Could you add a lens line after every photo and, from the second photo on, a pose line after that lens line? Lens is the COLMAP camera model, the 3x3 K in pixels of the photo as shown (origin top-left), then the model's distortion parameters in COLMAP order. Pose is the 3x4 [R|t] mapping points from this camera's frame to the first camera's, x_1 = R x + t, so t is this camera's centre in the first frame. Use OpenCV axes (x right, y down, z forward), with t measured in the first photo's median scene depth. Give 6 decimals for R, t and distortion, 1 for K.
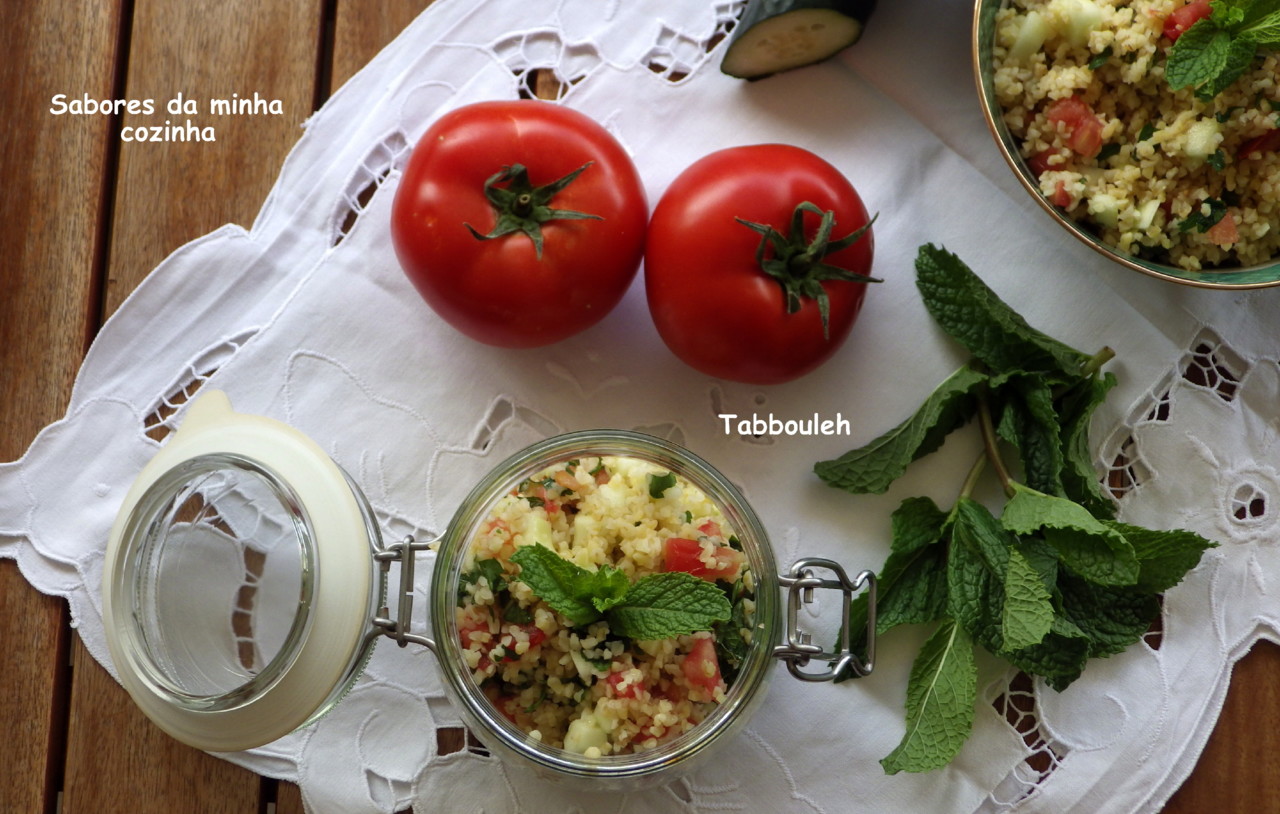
lens RADIAL K [[1832.4, 0, 640.1], [0, 1832.4, 433.2], [0, 0, 1]] dist [-0.073153, 0.004338]
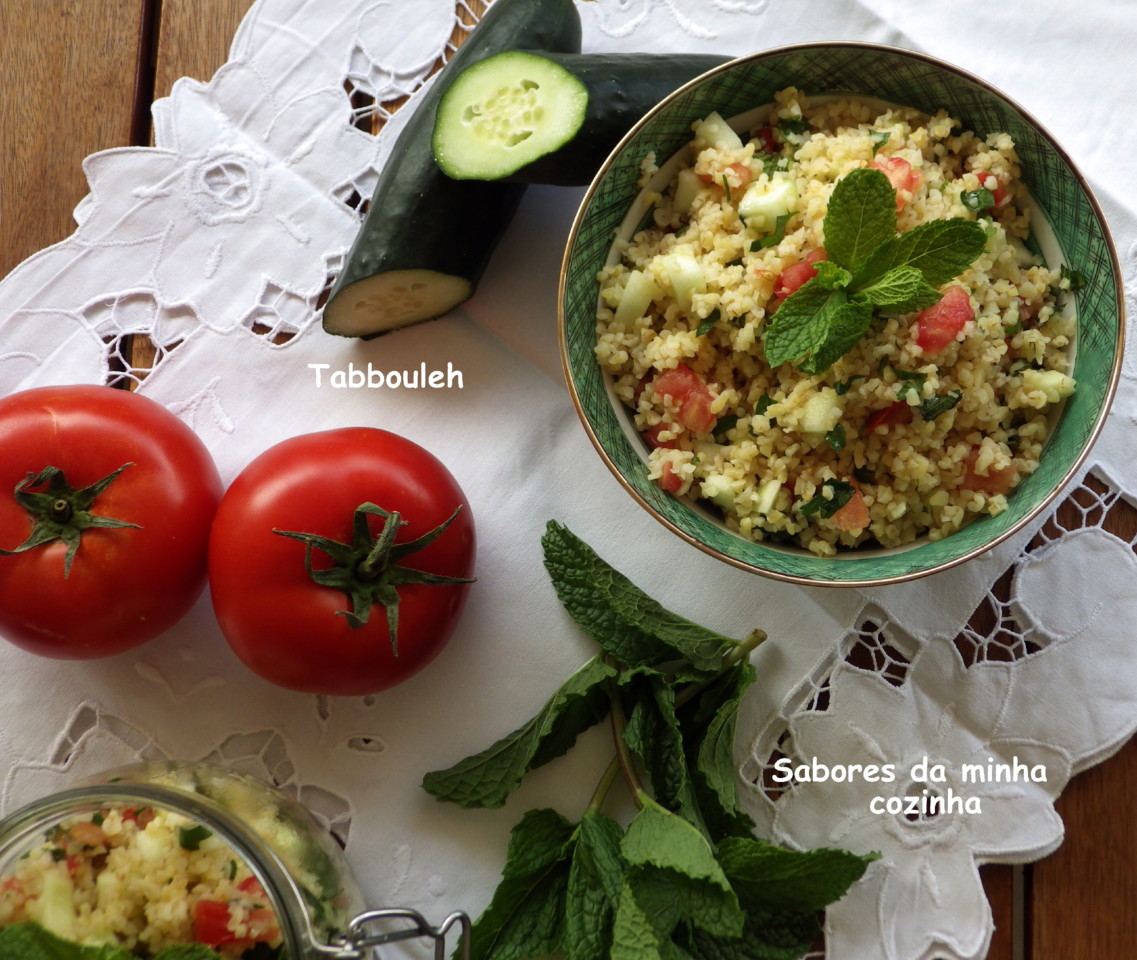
lens RADIAL K [[1842.5, 0, 568.7], [0, 1842.5, 455.5], [0, 0, 1]] dist [-0.060626, -0.110199]
pose [[0.999510, -0.029610, -0.010179, 0.183344], [0.029058, 0.998290, -0.050721, -0.093268], [0.011664, 0.050401, 0.998661, 0.099529]]
